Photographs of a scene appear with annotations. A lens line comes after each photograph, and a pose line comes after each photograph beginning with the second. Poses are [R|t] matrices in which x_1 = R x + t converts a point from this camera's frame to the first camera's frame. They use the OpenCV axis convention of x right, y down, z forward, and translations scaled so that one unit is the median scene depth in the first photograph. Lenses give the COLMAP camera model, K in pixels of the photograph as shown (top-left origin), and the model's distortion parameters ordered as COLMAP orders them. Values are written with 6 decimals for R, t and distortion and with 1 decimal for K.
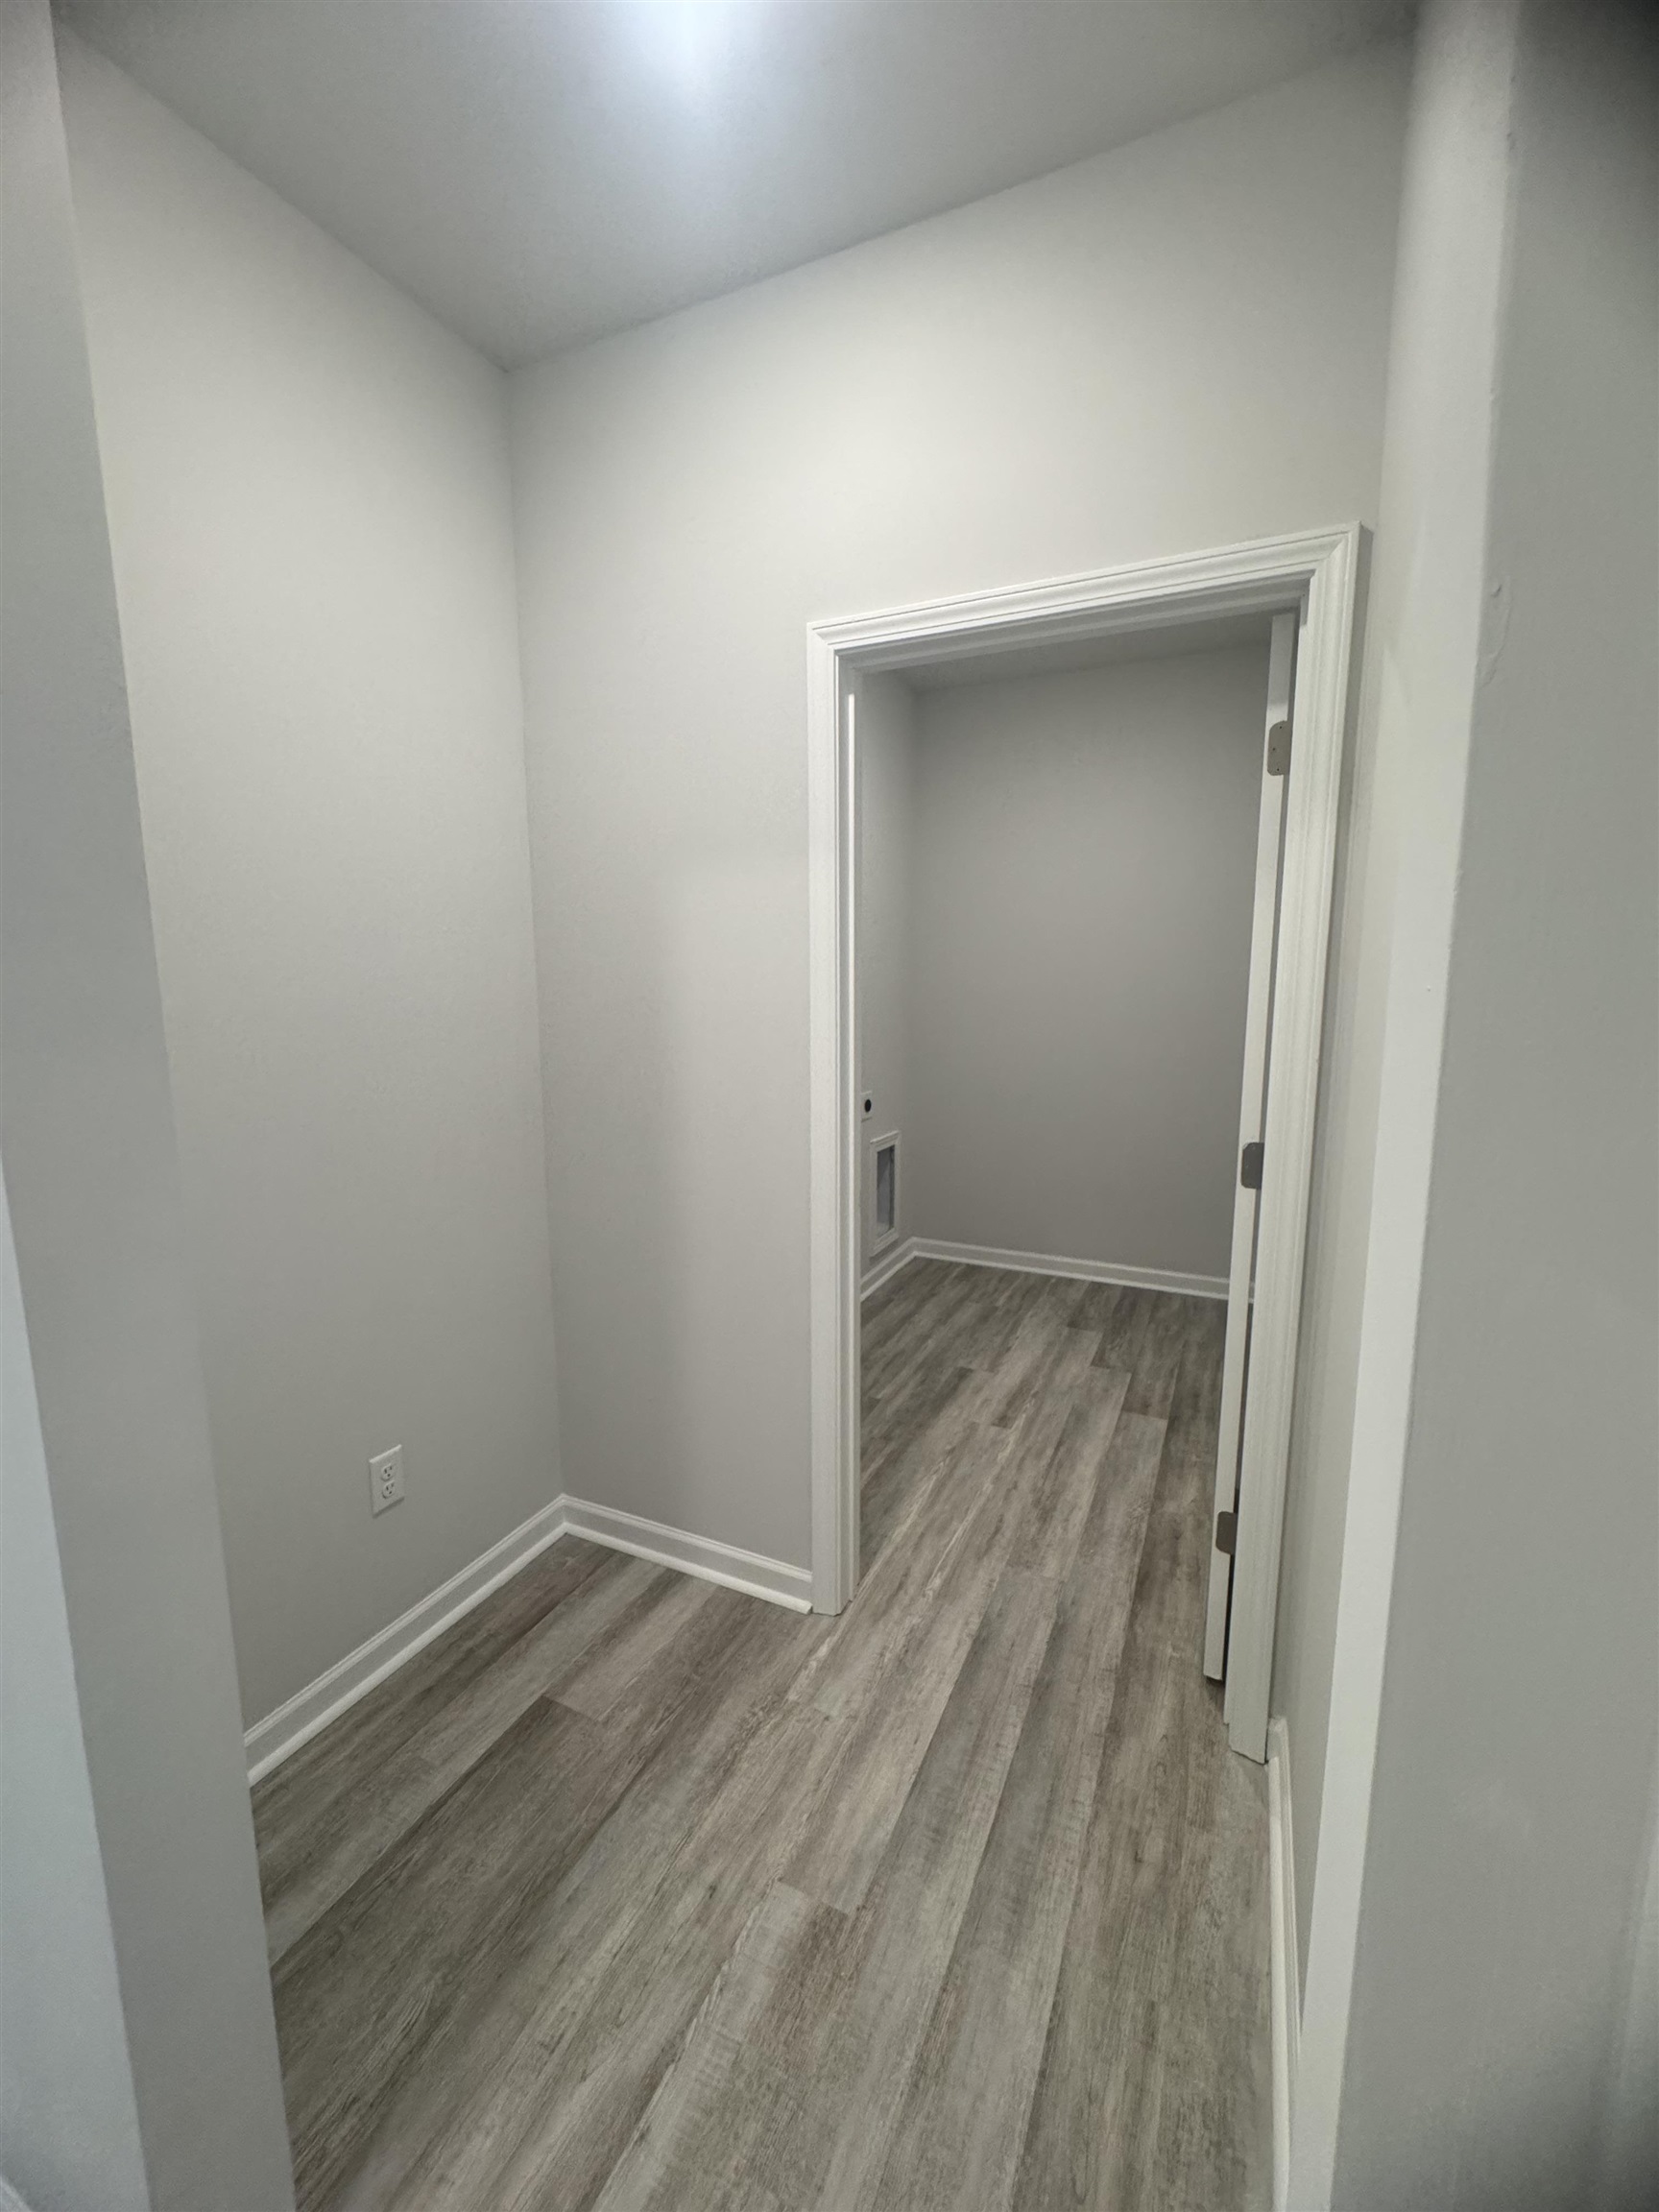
lens RADIAL K [[884.7, 0, 830.2], [0, 884.7, 1100.0], [0, 0, 1]] dist [-0.001658, -0.000699]
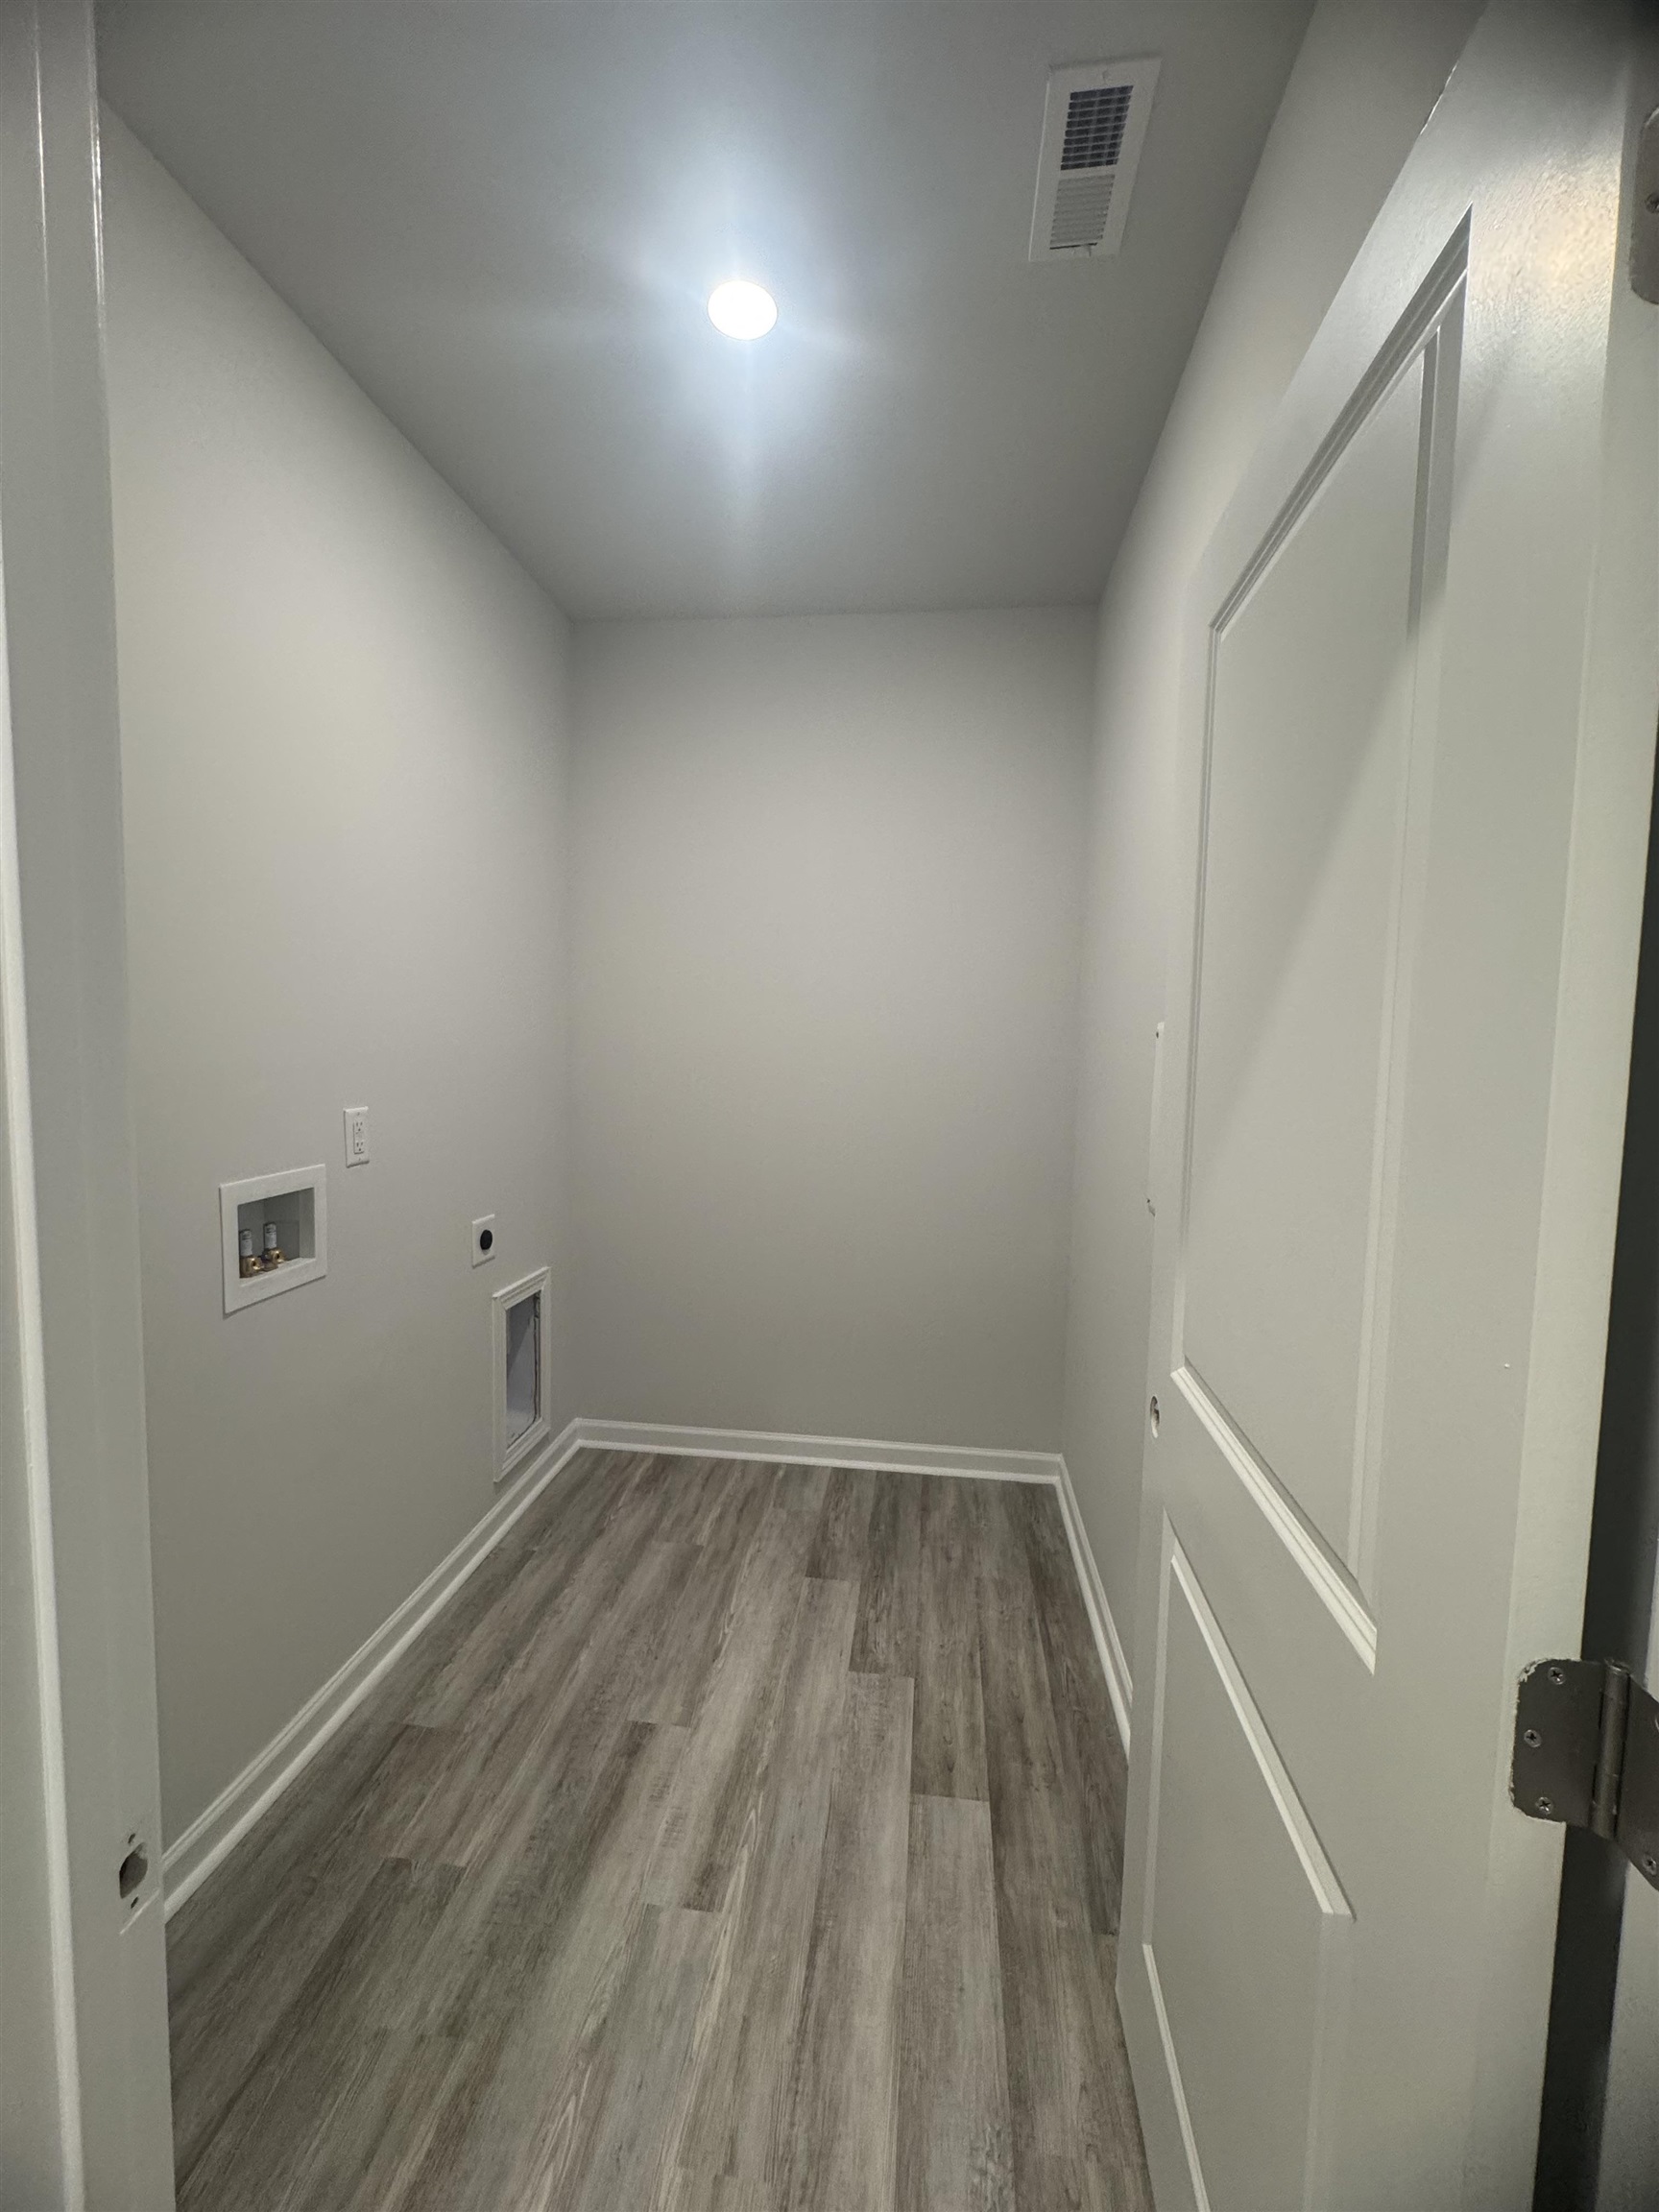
lens RADIAL K [[884.7, 0, 830.2], [0, 884.7, 1100.0], [0, 0, 1]] dist [-0.001658, -0.000699]
pose [[0.947990, -0.002123, 0.318294, 0.085420], [0.023091, 0.997802, -0.062118, -0.054331], [-0.317462, 0.066236, 0.945955, 0.388119]]
